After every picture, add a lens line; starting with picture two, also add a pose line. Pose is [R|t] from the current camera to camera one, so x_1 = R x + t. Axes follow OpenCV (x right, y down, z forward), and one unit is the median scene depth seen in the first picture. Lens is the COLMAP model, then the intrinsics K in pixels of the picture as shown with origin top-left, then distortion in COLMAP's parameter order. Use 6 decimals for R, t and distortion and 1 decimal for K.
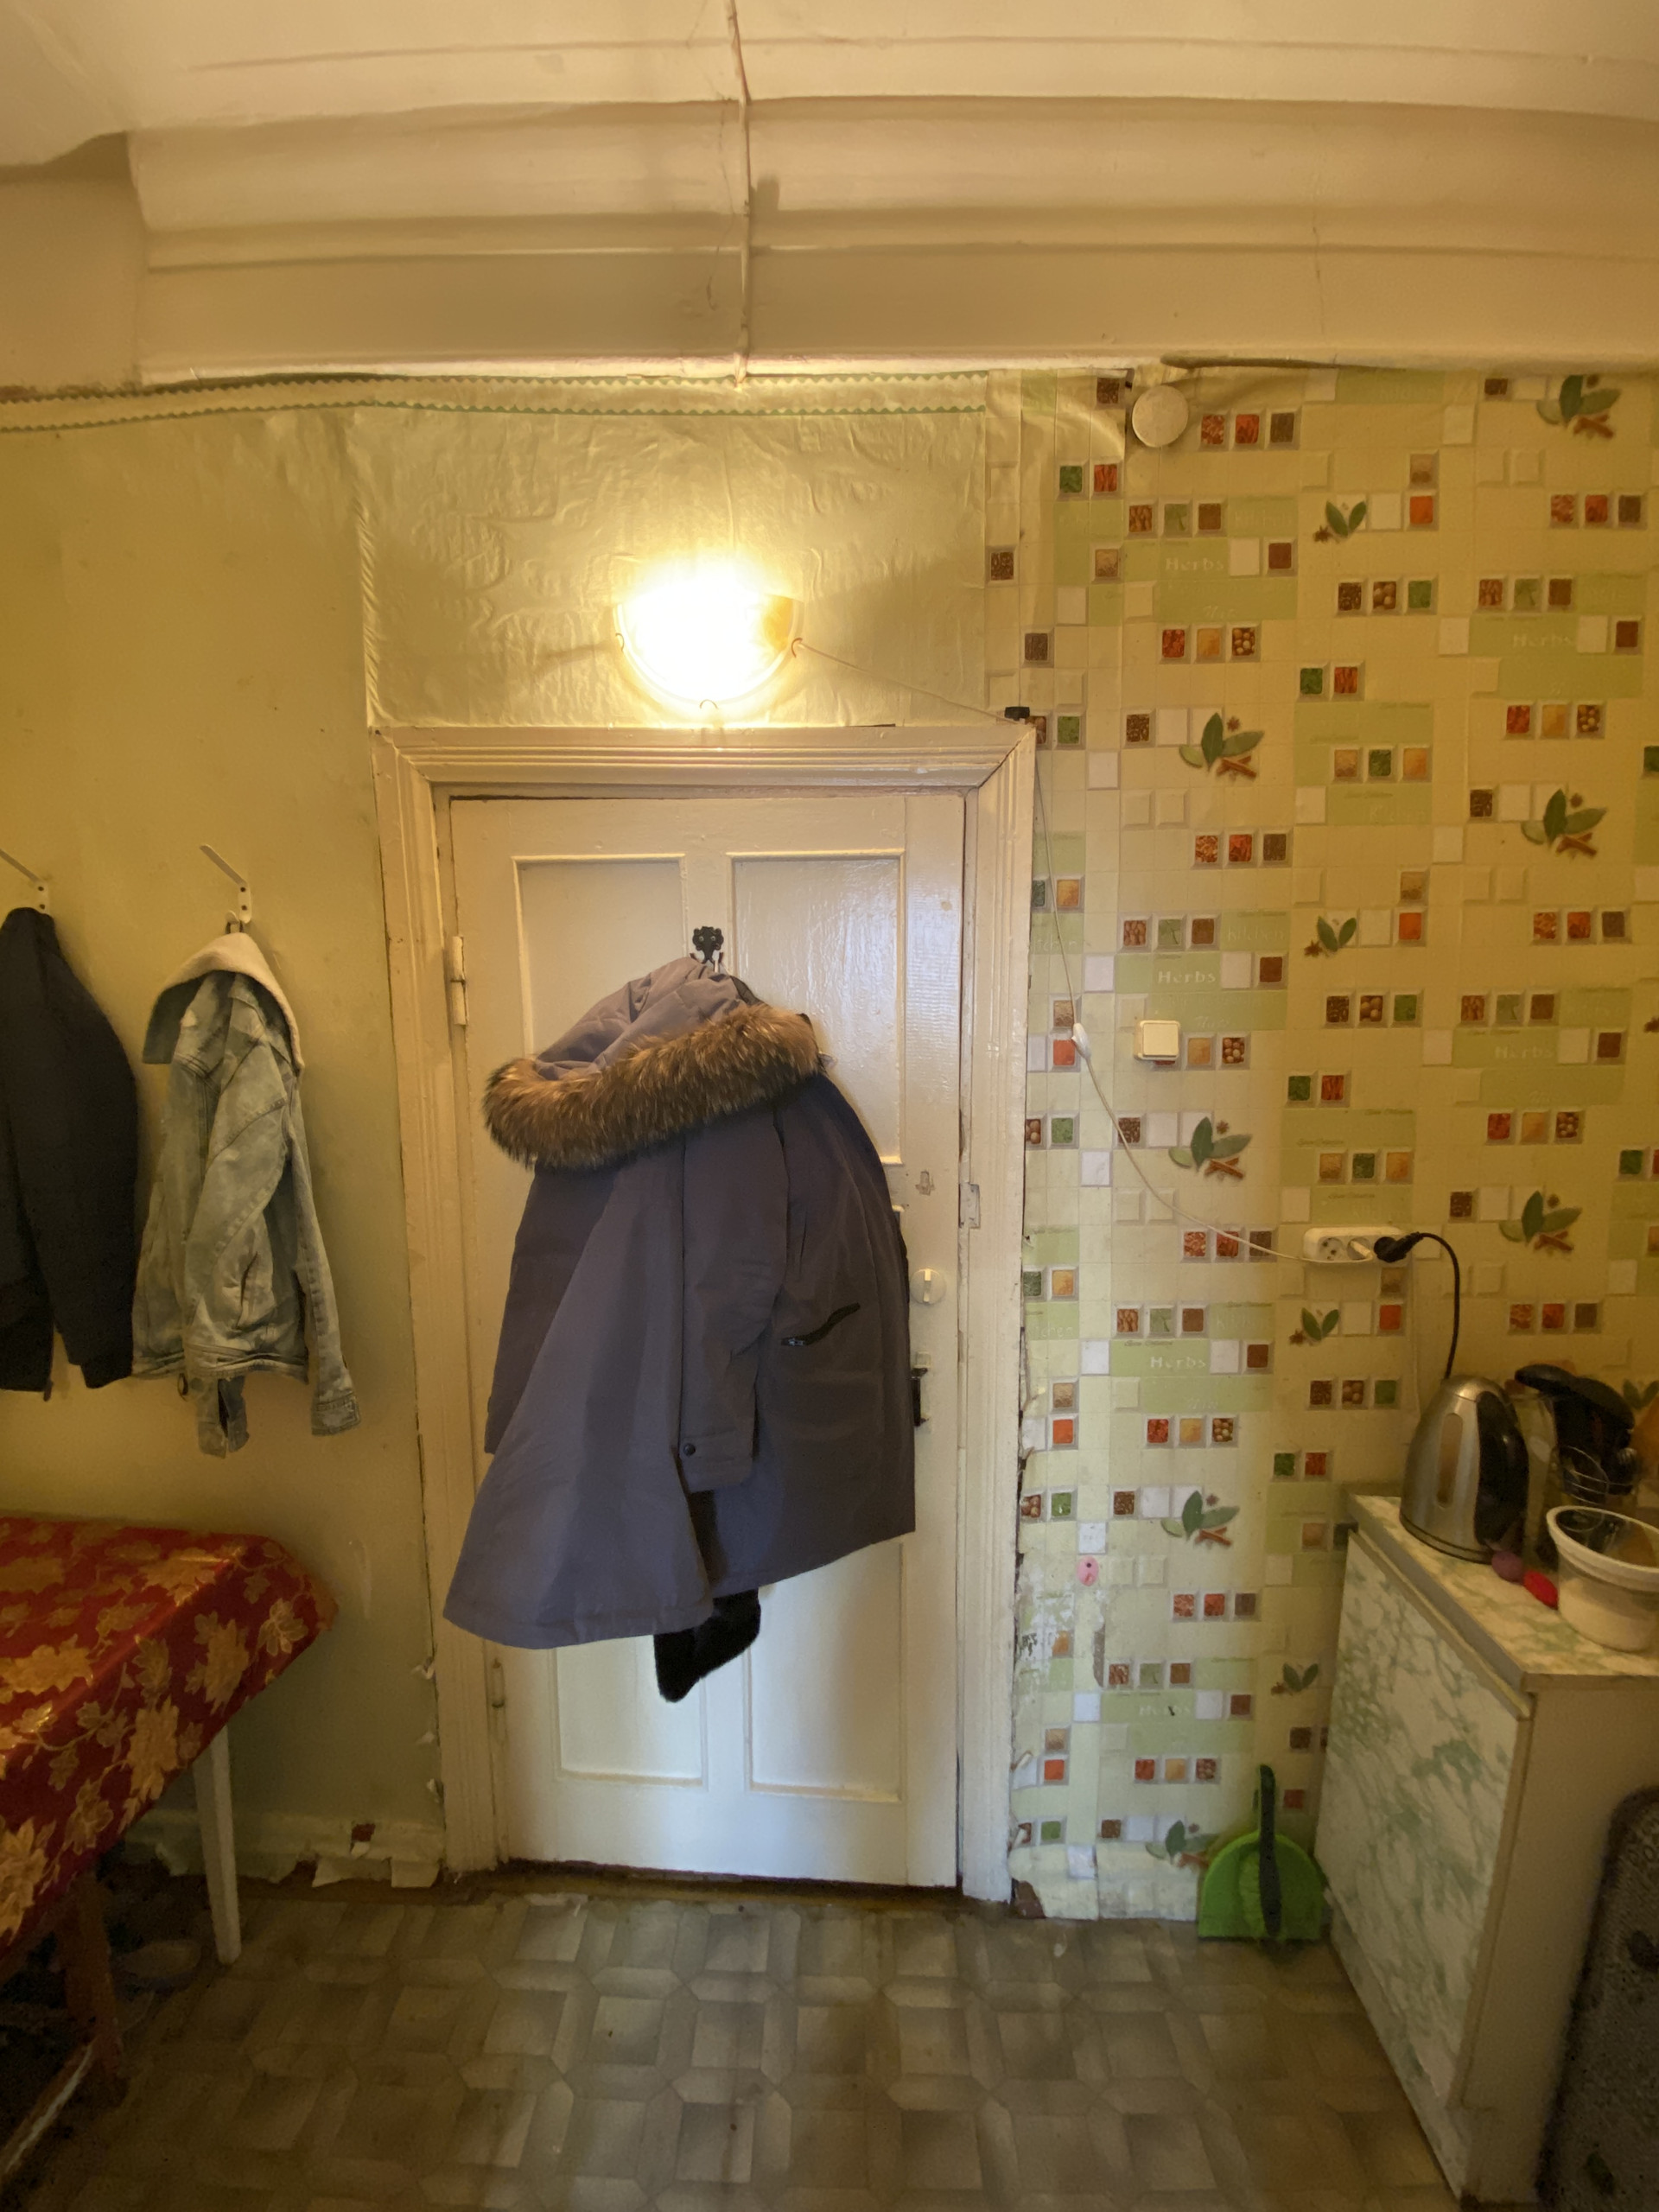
lens RADIAL K [[883.1, 0, 852.2], [0, 883.1, 1097.3], [0, 0, 1]] dist [0.002020, -0.012956]
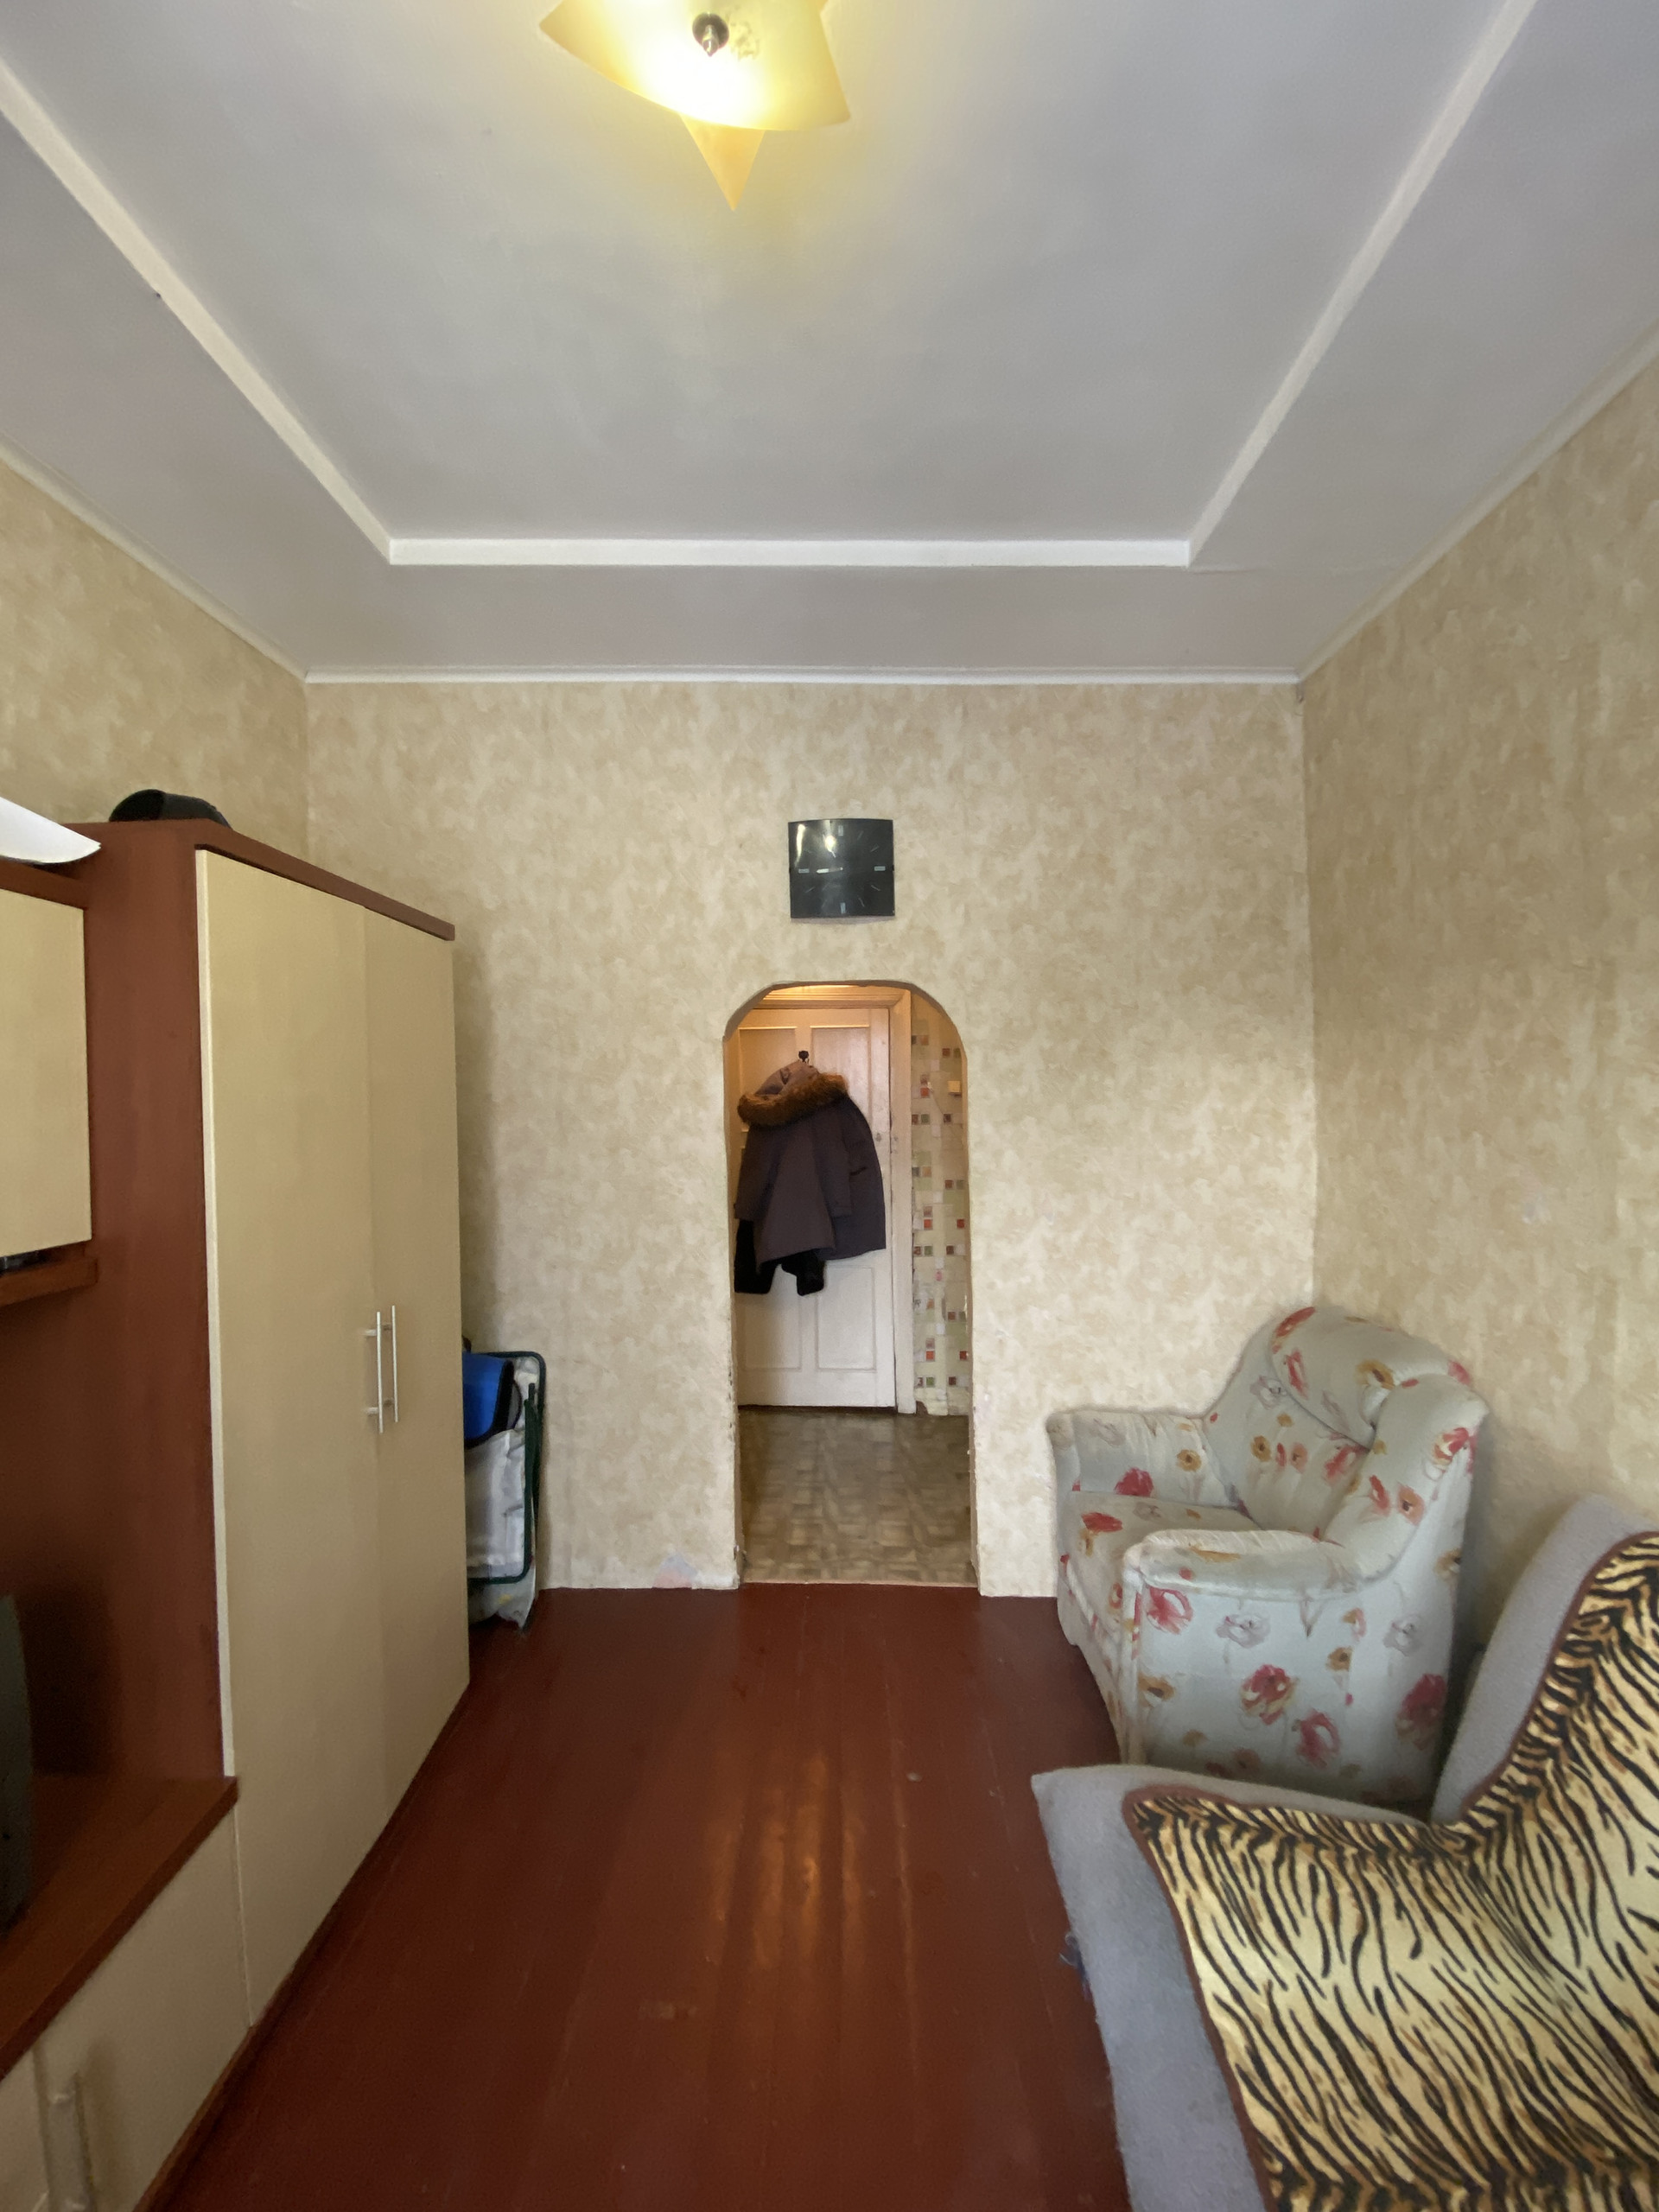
lens RADIAL K [[883.1, 0, 841.1], [0, 883.1, 1098.0], [0, 0, 1]] dist [0.002020, -0.012956]
pose [[0.999672, -0.010041, 0.023549, -0.110965], [0.011913, 0.996662, -0.080760, 0.208431], [-0.022659, 0.081014, 0.996455, -1.971576]]
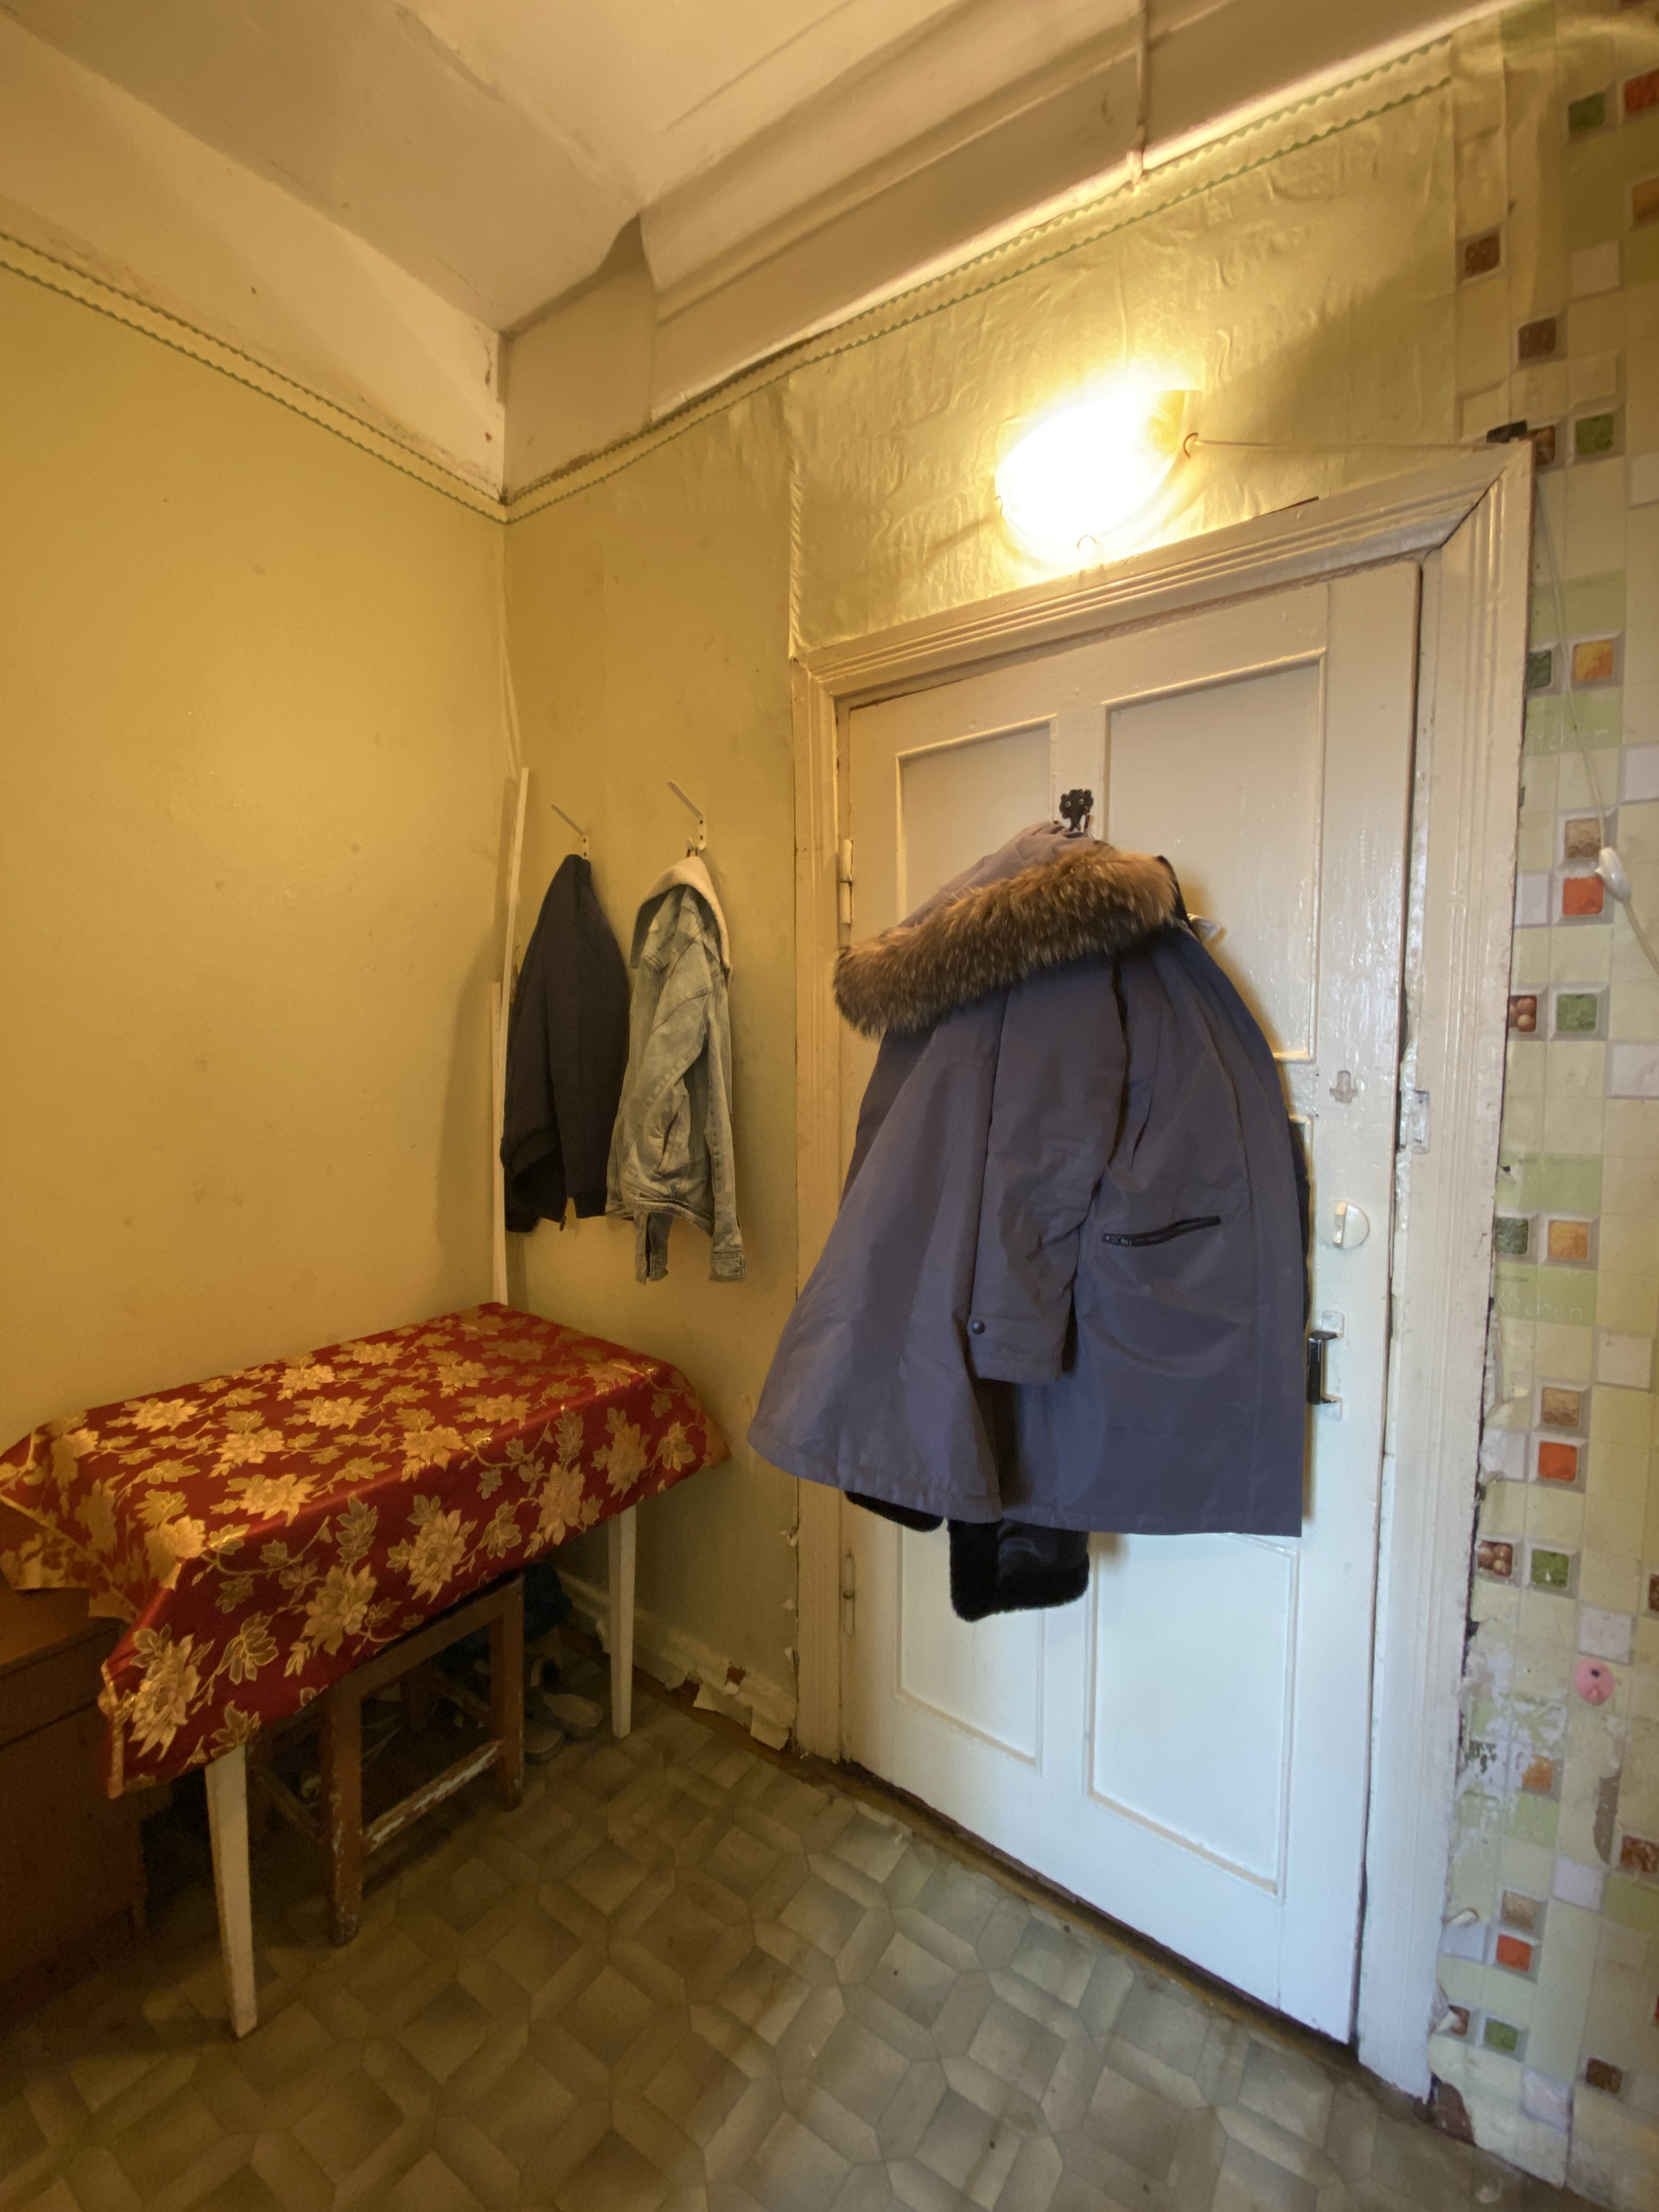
lens RADIAL K [[883.1, 0, 832.6], [0, 883.1, 1093.6], [0, 0, 1]] dist [0.002020, -0.012956]
pose [[0.834948, 0.043008, -0.548645, 0.136322], [-0.063939, 0.997771, -0.019090, 0.151981], [0.546602, 0.051019, 0.835837, 0.124116]]
